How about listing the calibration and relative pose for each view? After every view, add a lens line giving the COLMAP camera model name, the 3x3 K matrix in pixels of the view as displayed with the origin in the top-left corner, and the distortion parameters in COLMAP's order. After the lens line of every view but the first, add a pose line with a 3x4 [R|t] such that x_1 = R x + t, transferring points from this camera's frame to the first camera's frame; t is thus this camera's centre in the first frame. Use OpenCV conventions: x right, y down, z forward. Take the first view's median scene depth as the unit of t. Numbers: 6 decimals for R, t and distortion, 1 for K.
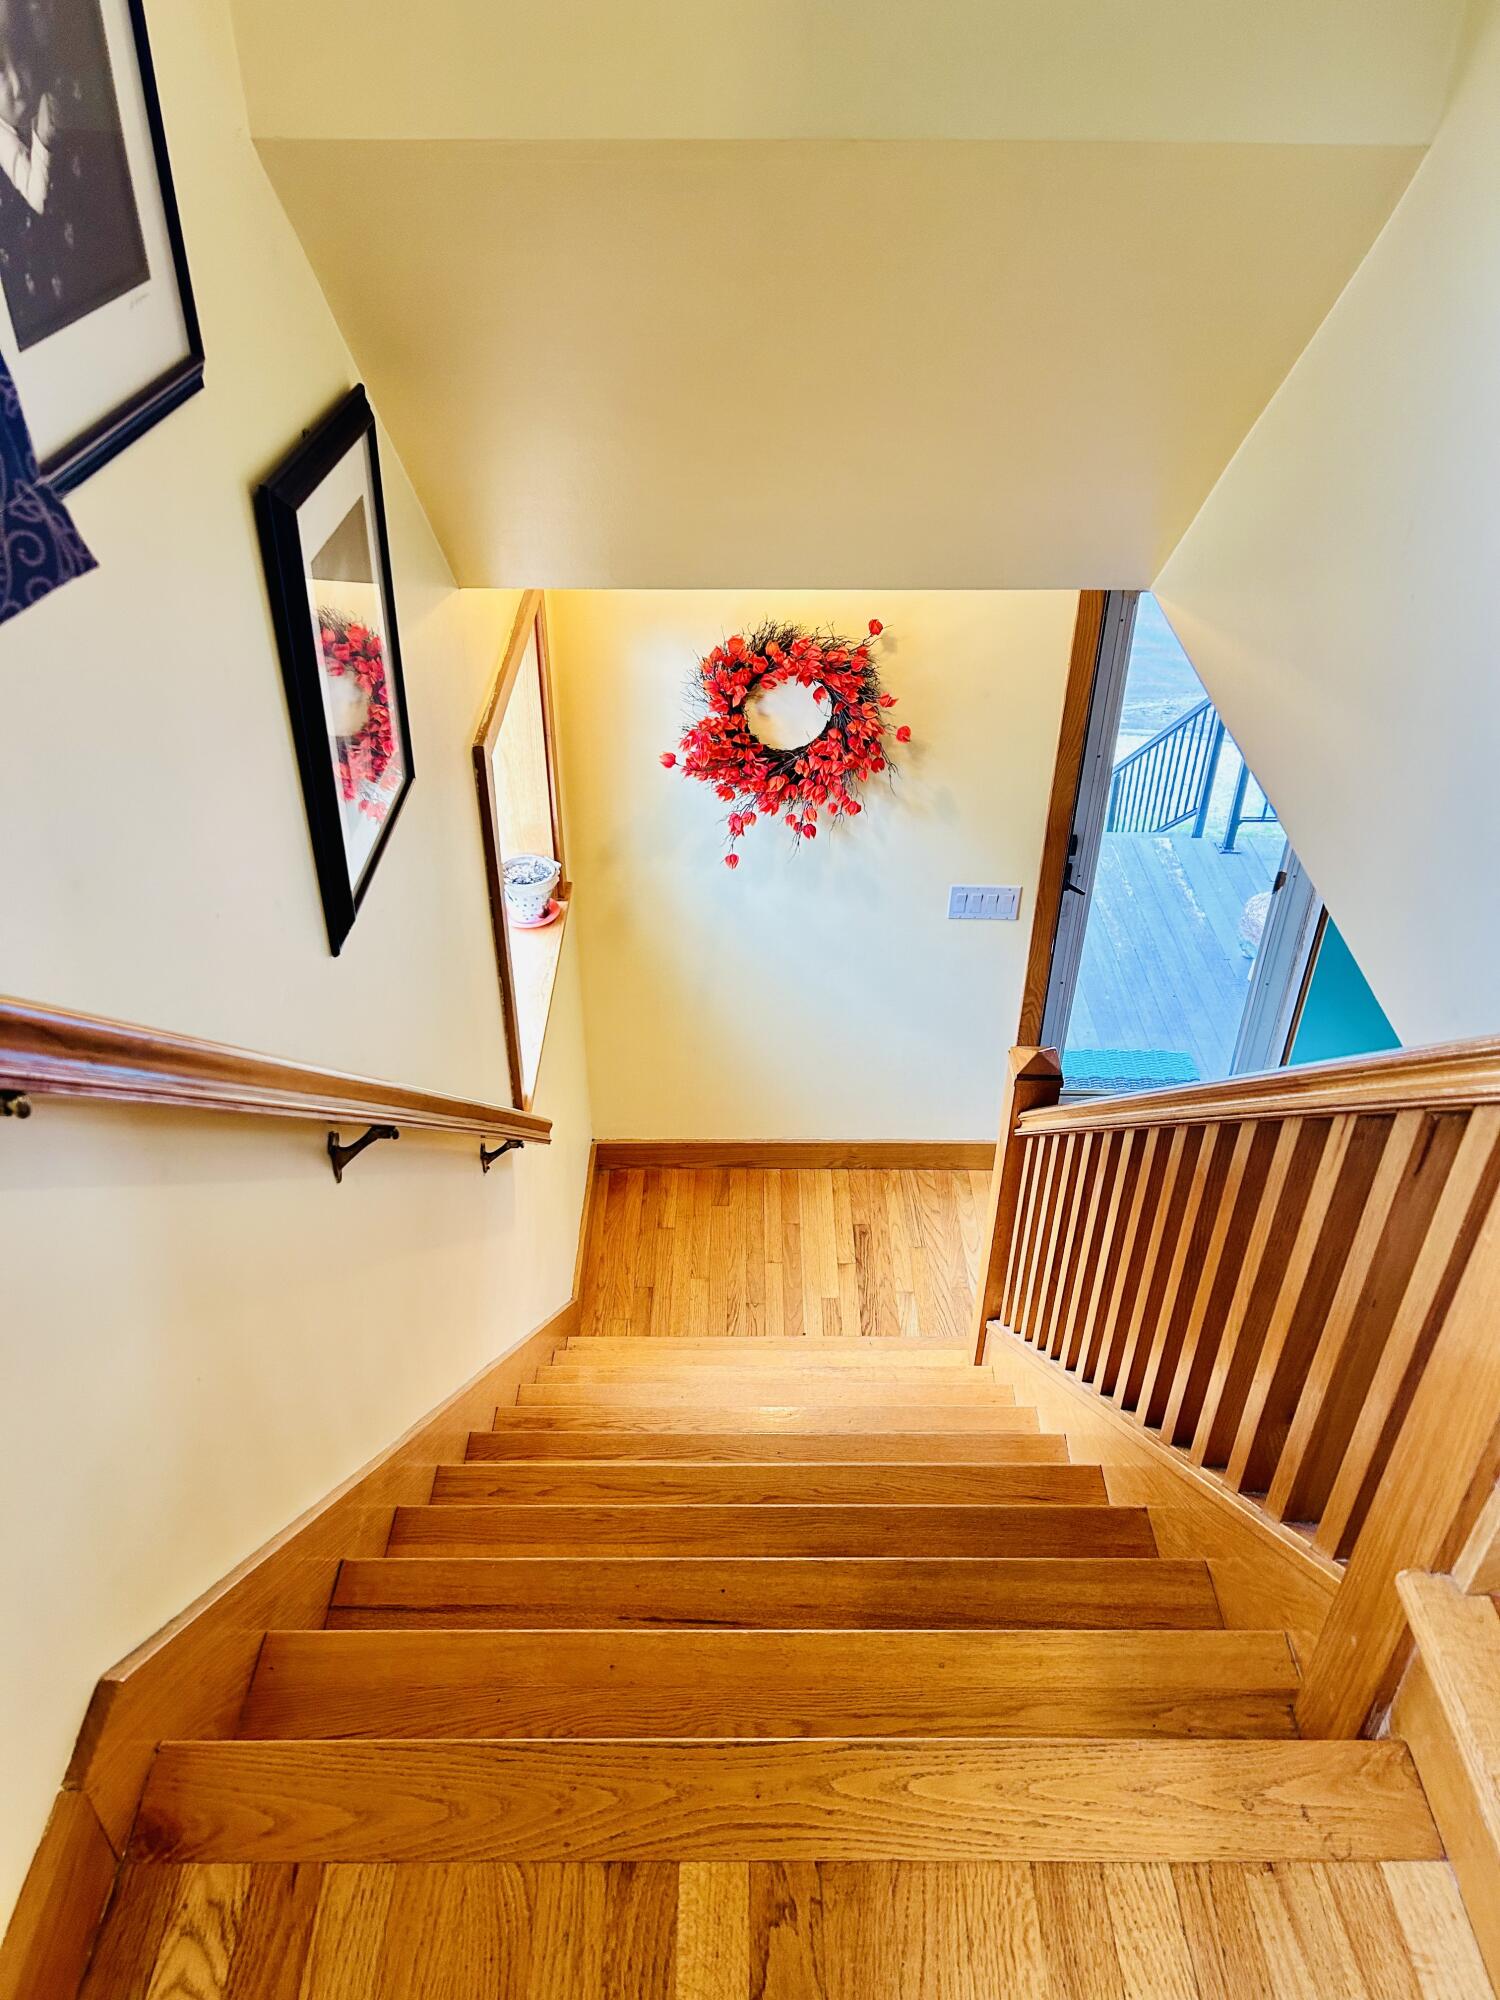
lens RADIAL K [[1510.5, 0, 749.0], [0, 1510.5, 993.1], [0, 0, 1]] dist [0.069581, -0.091681]
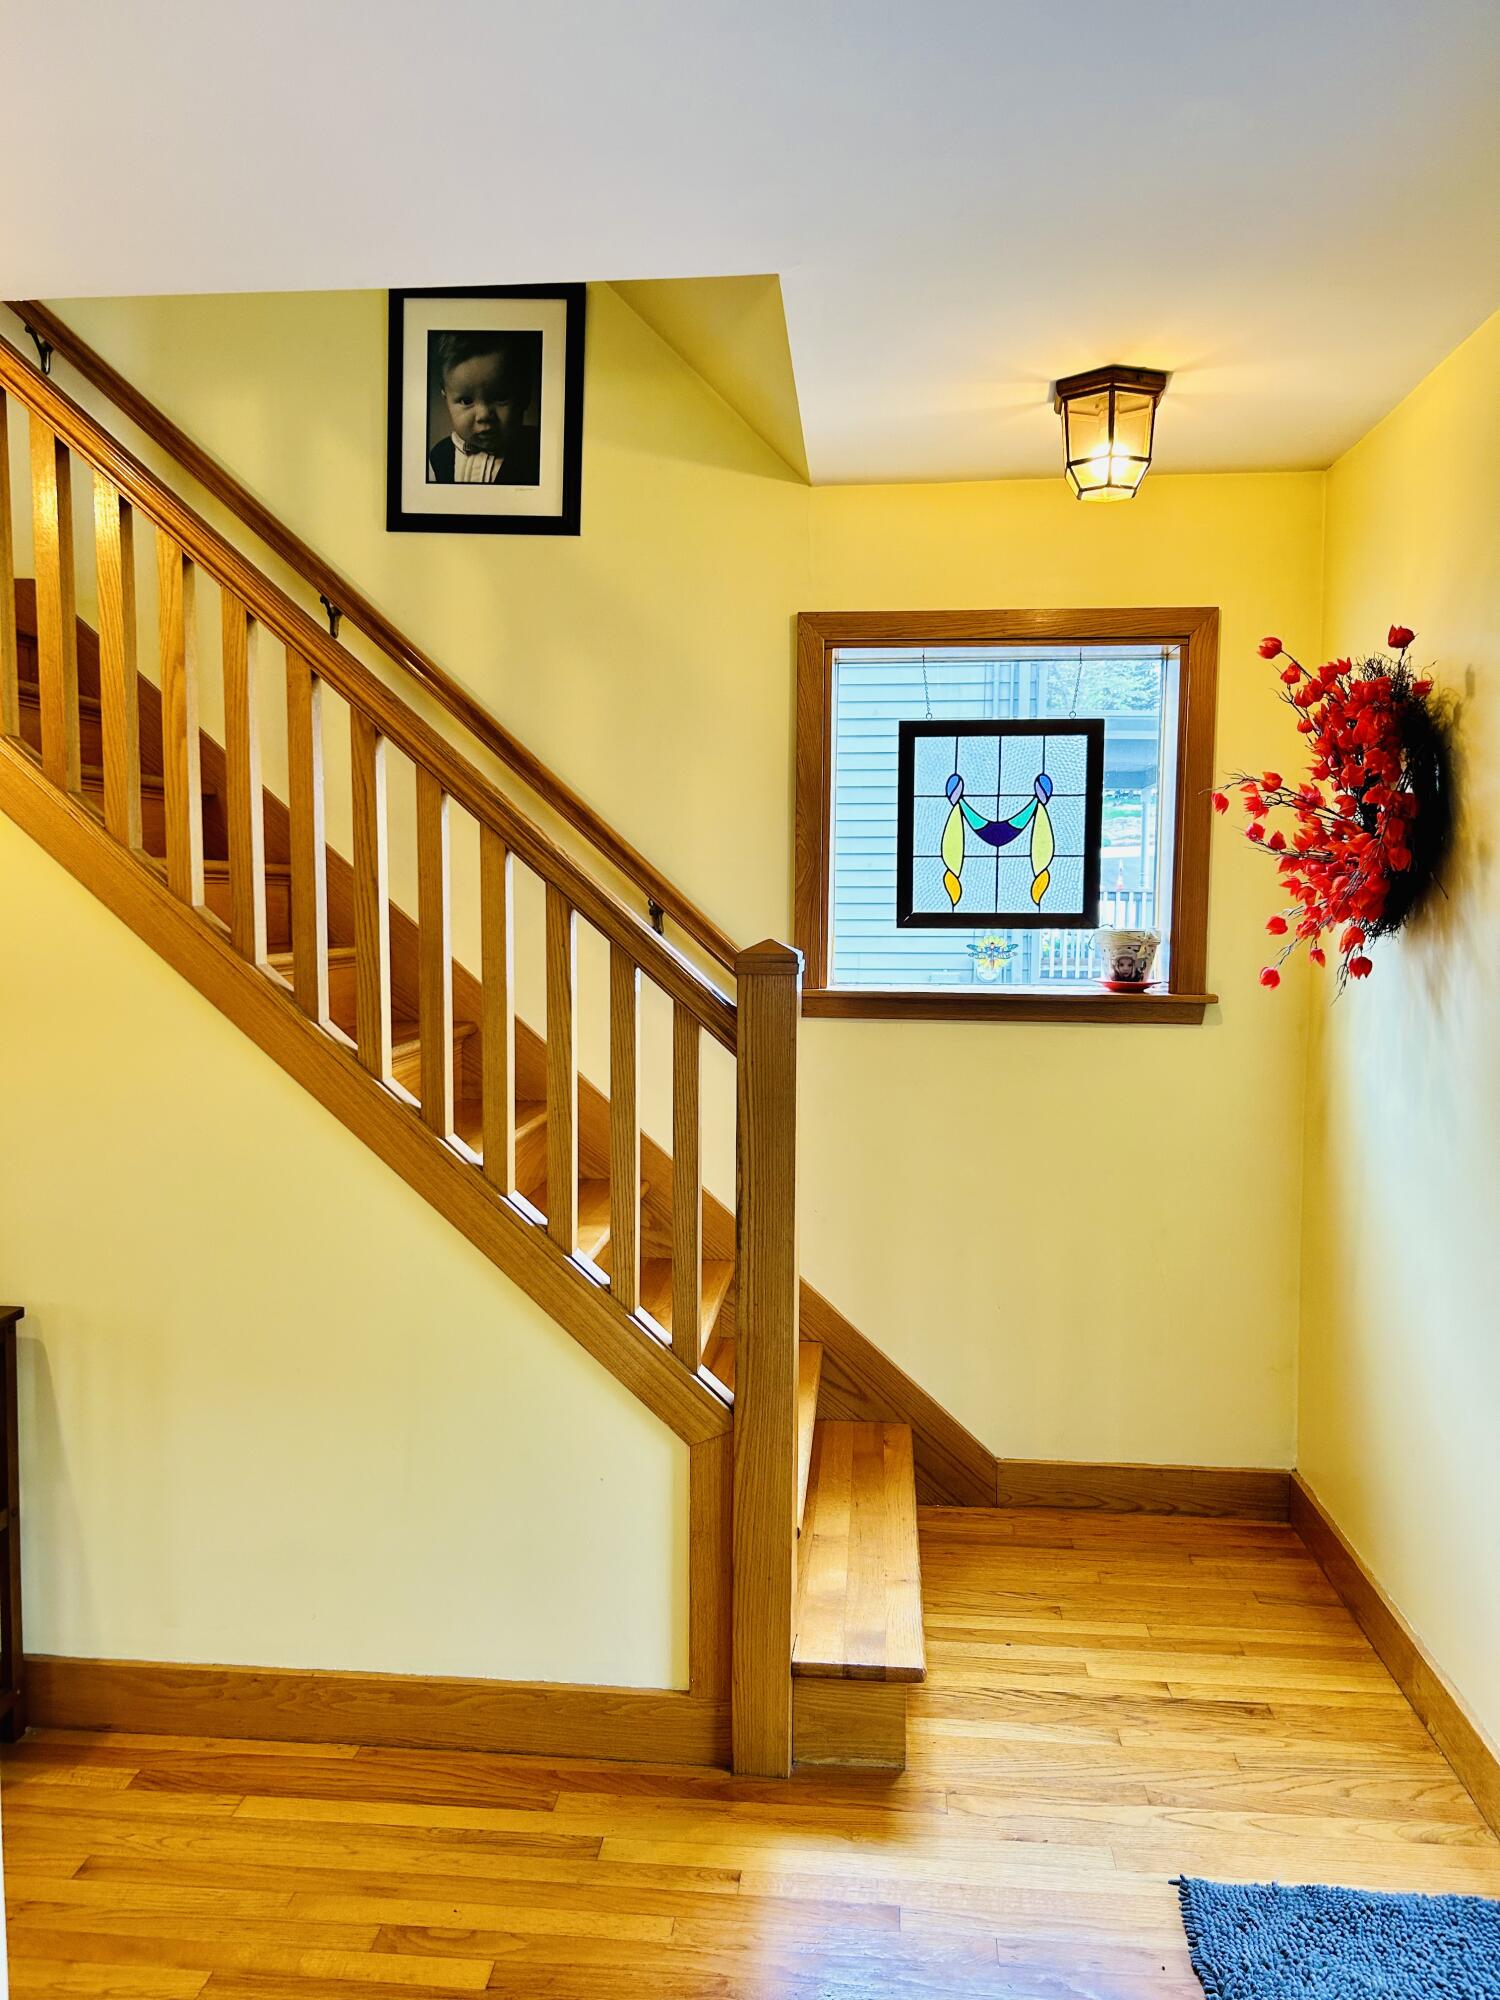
lens RADIAL K [[1510.5, 0, 747.9], [0, 1510.5, 1003.3], [0, 0, 1]] dist [0.069581, -0.091681]
pose [[-0.085711, 0.073964, -0.993571, 0.657905], [-0.592374, 0.798048, 0.110510, -0.007326], [0.801091, 0.598037, -0.024587, 0.710295]]
